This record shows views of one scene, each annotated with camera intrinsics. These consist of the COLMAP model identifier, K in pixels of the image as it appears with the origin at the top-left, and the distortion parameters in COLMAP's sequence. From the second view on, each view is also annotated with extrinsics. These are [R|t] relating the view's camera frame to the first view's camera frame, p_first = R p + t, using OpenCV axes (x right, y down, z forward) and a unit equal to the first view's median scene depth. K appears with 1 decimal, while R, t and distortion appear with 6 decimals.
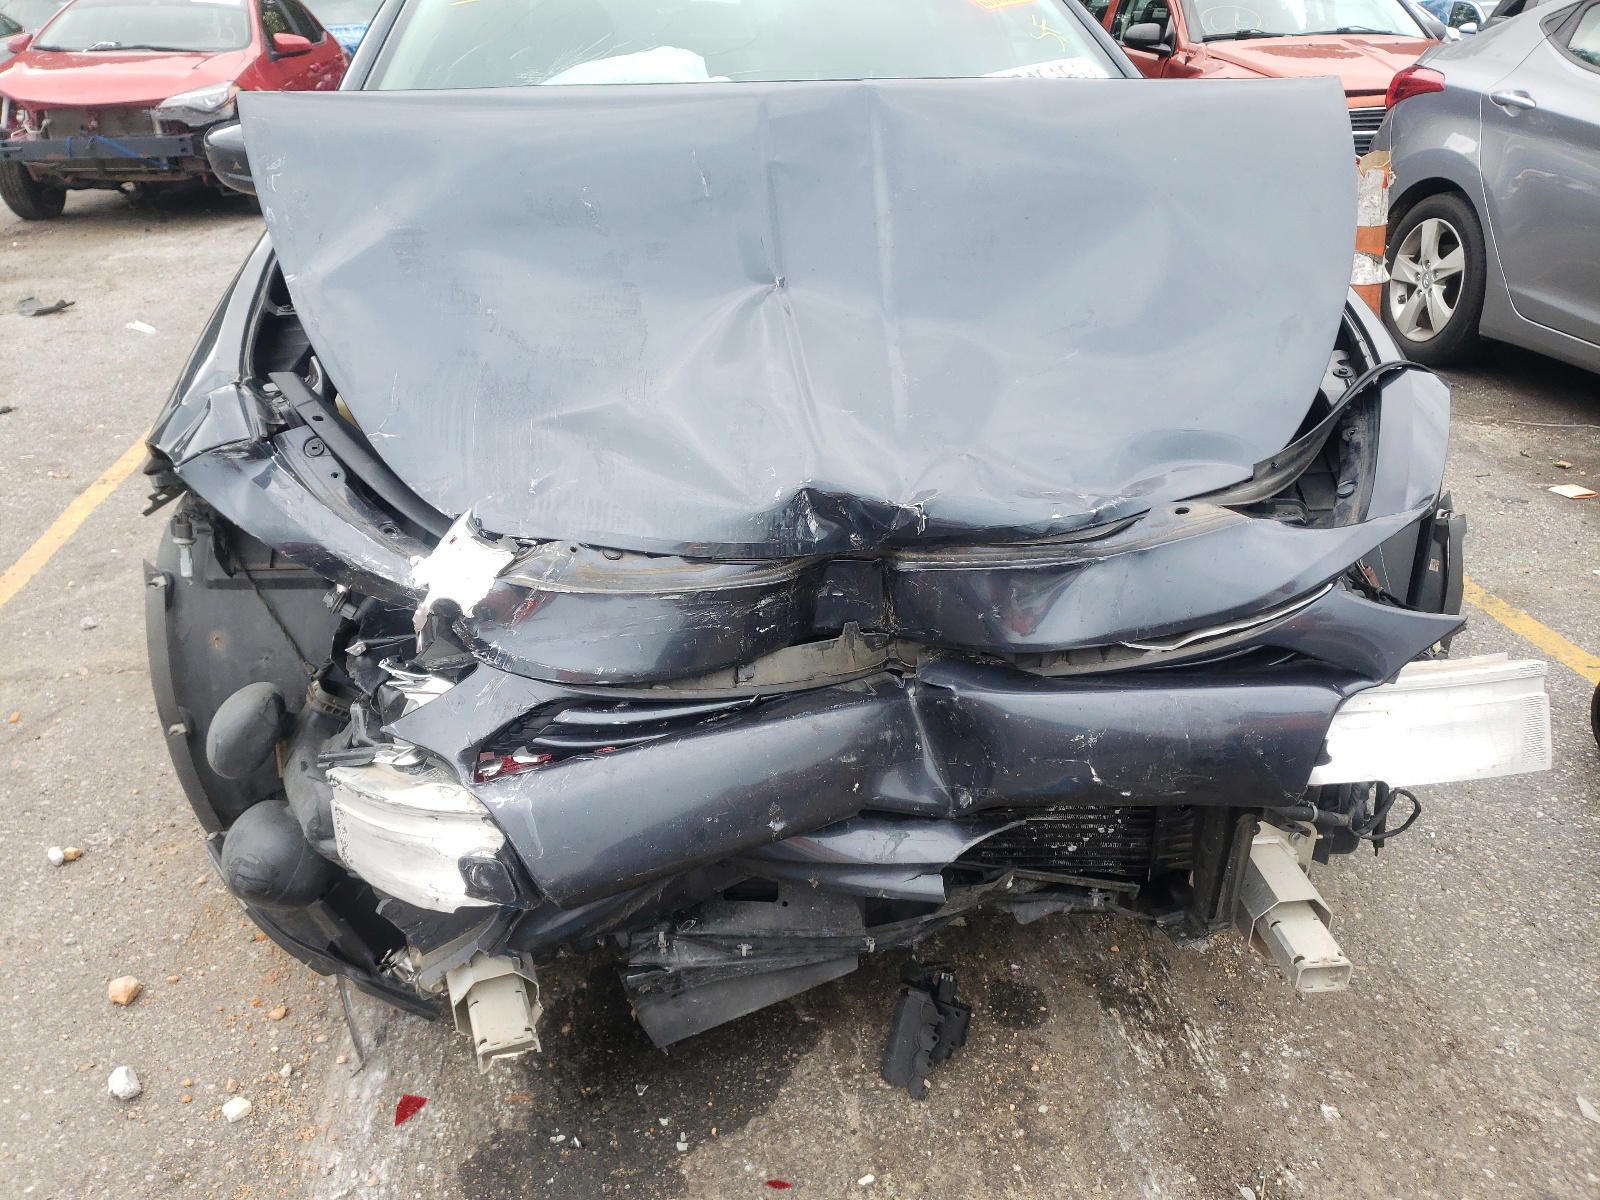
lens RADIAL K [[1209.7, 0, 798.2], [0, 1209.7, 596.6], [0, 0, 1]] dist [0.026462, -0.014105]
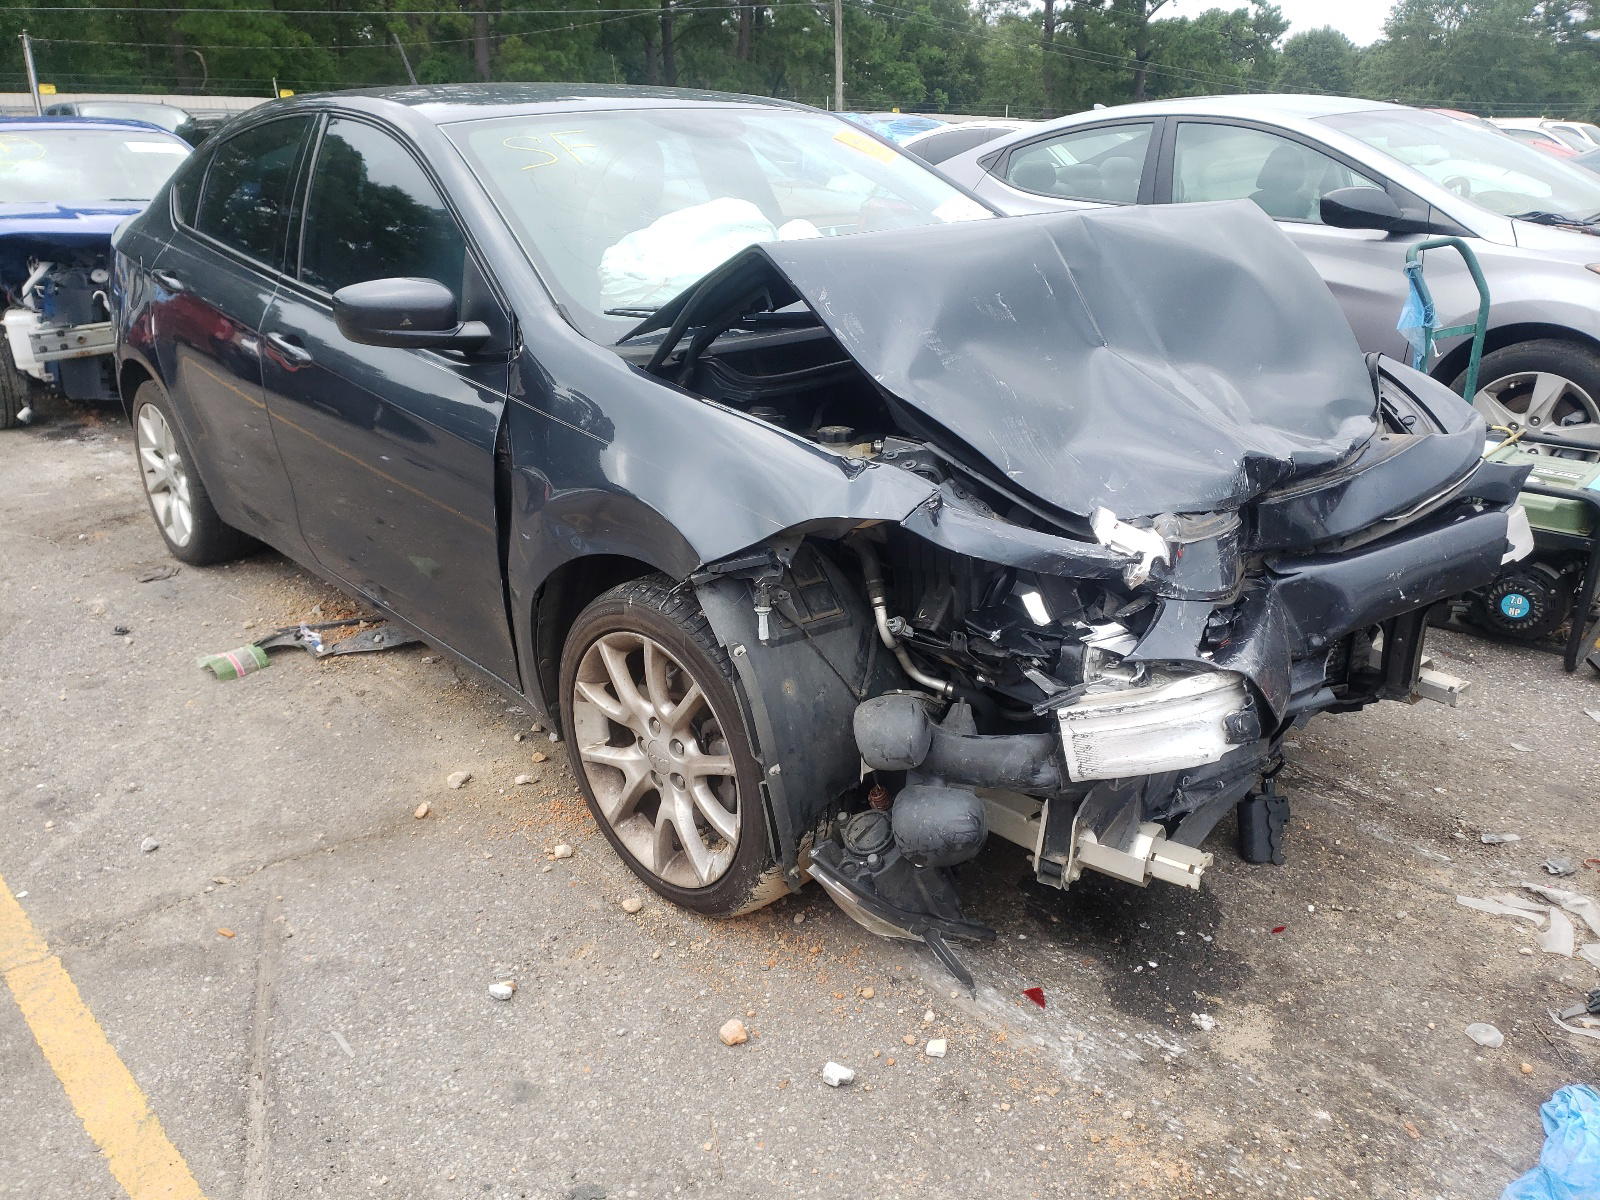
lens RADIAL K [[1209.7, 0, 754.4], [0, 1209.7, 612.0], [0, 0, 1]] dist [0.026462, -0.014105]
pose [[0.834576, -0.210507, 0.509086, -1.149057], [0.254258, 0.966988, -0.016971, -0.026062], [-0.488708, 0.143603, 0.860548, -0.016213]]
